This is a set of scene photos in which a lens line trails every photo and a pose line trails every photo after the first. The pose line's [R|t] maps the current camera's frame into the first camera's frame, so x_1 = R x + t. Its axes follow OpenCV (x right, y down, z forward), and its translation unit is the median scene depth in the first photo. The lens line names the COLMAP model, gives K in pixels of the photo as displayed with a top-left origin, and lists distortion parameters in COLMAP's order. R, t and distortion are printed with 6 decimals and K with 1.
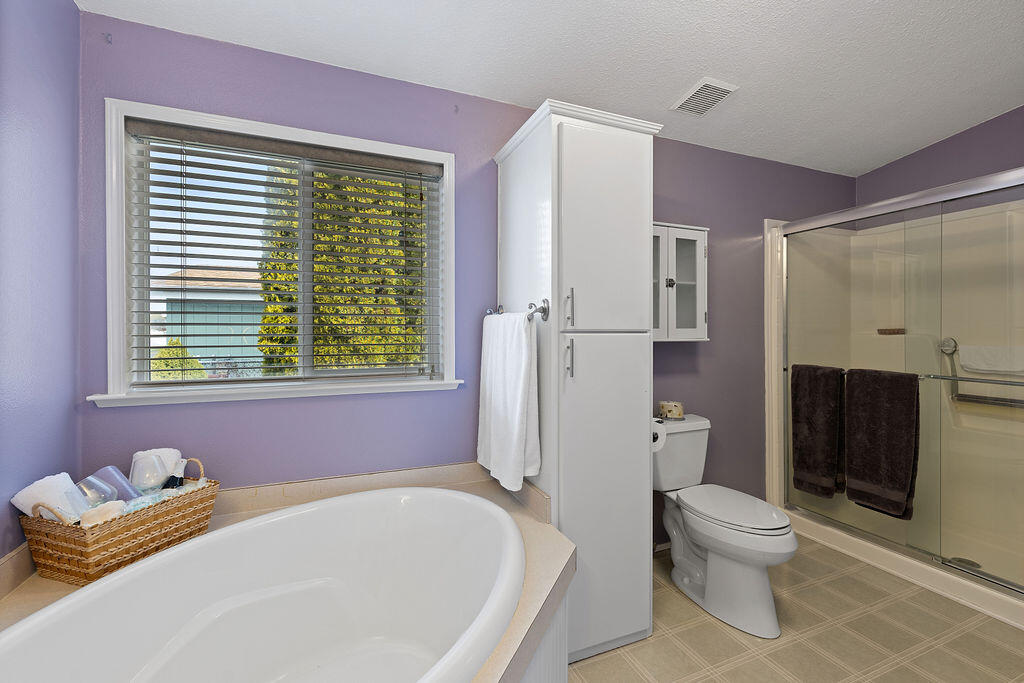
lens RADIAL K [[441.5, 0, 513.4], [0, 441.5, 331.8], [0, 0, 1]] dist [0.001639, -0.000331]
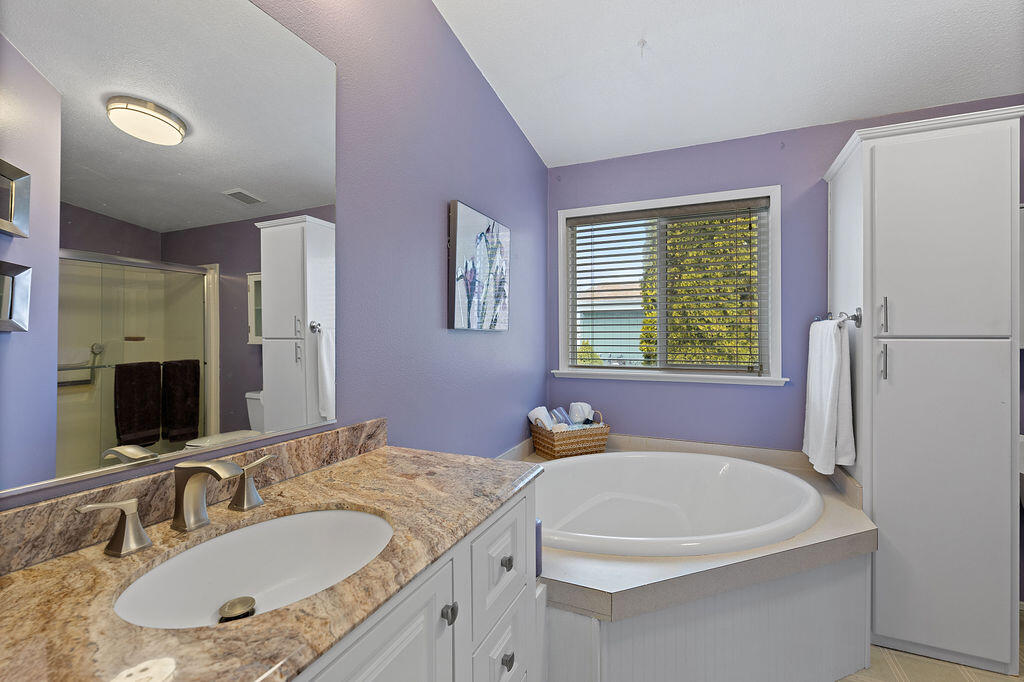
lens RADIAL K [[441.5, 0, 510.2], [0, 441.5, 332.2], [0, 0, 1]] dist [0.001639, -0.000331]
pose [[0.679004, -0.005384, -0.734115, 0.280960], [0.001386, 0.999981, -0.006052, -0.007172], [0.734133, 0.003091, 0.678998, -0.379185]]
